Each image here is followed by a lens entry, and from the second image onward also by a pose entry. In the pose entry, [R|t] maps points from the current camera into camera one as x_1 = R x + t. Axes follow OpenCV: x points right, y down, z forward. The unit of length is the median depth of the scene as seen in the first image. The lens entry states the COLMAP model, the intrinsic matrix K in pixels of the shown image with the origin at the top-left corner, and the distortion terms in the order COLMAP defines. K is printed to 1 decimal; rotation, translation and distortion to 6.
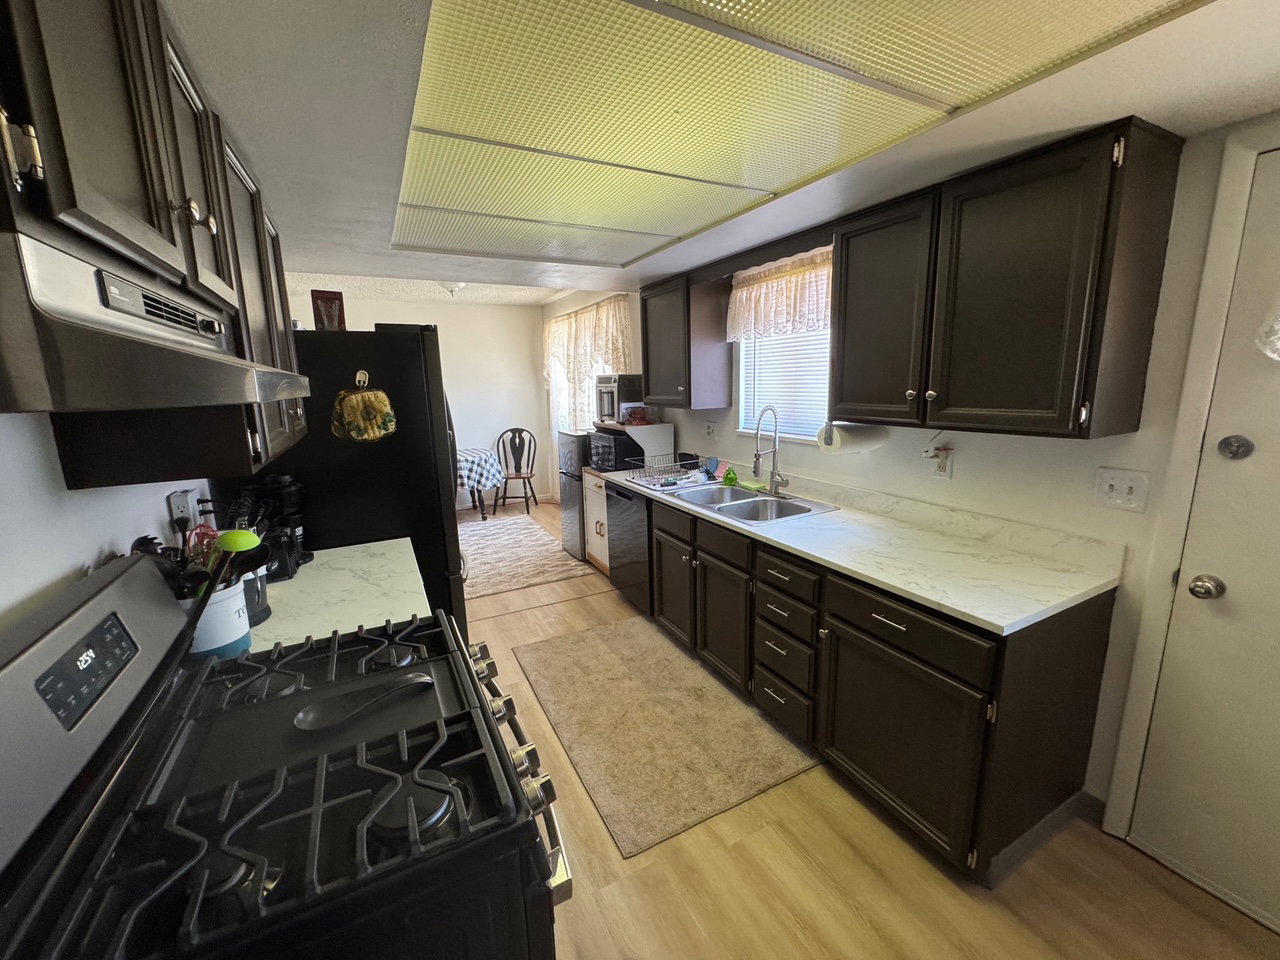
lens RADIAL K [[508.4, 0, 634.5], [0, 508.4, 478.6], [0, 0, 1]] dist [-0.009580, -0.000090]
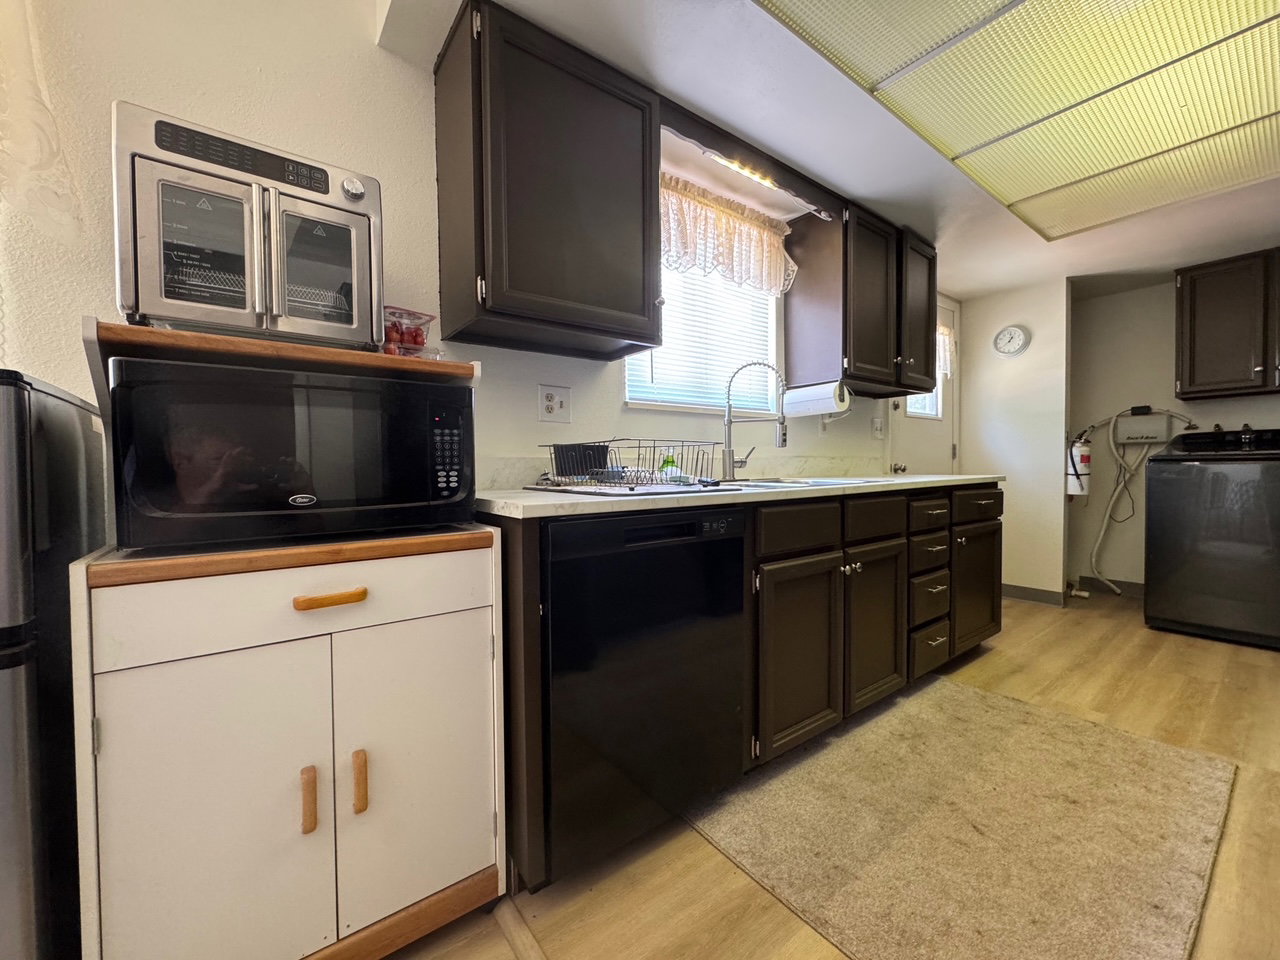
lens RADIAL K [[508.4, 0, 636.7], [0, 508.4, 478.4], [0, 0, 1]] dist [-0.009580, -0.000090]
pose [[-0.165254, 0.005684, 0.986235, -0.712887], [0.207830, 0.977729, 0.029189, -0.036023], [-0.964105, 0.209793, -0.162755, 1.987712]]
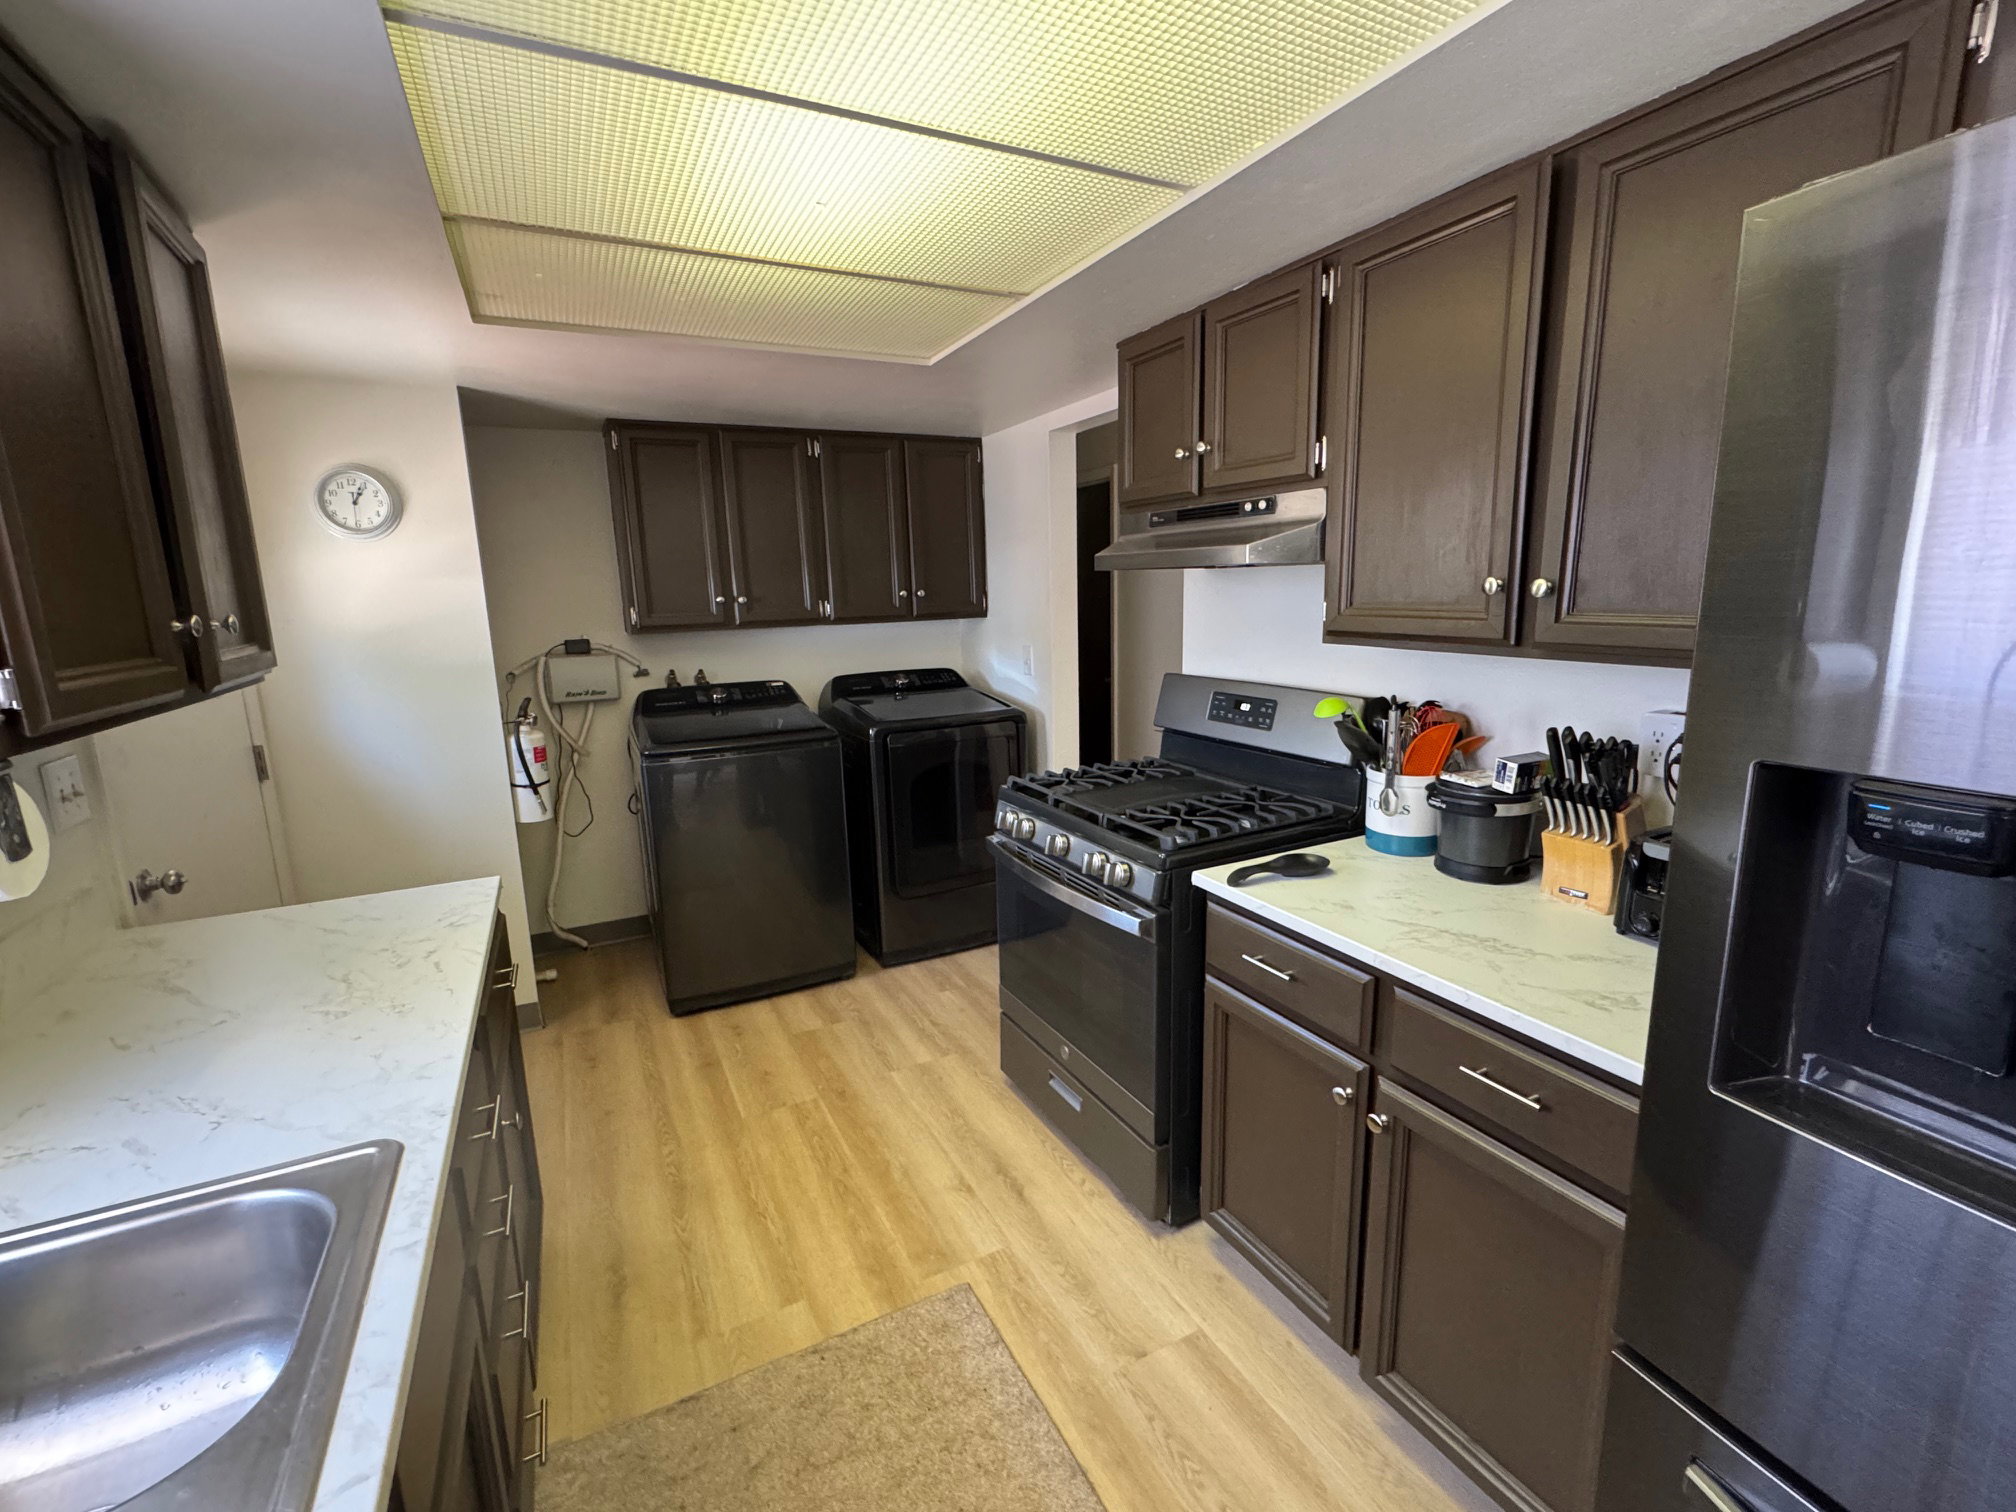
lens RADIAL K [[868.9, 0, 996.4], [0, 868.9, 756.2], [0, 0, 1]] dist [0.001443, 0.000305]
pose [[-0.998692, 0.047610, 0.018645, -0.105883], [0.051127, 0.925223, 0.375964, -0.297661], [0.000649, 0.376425, -0.926447, 1.682788]]
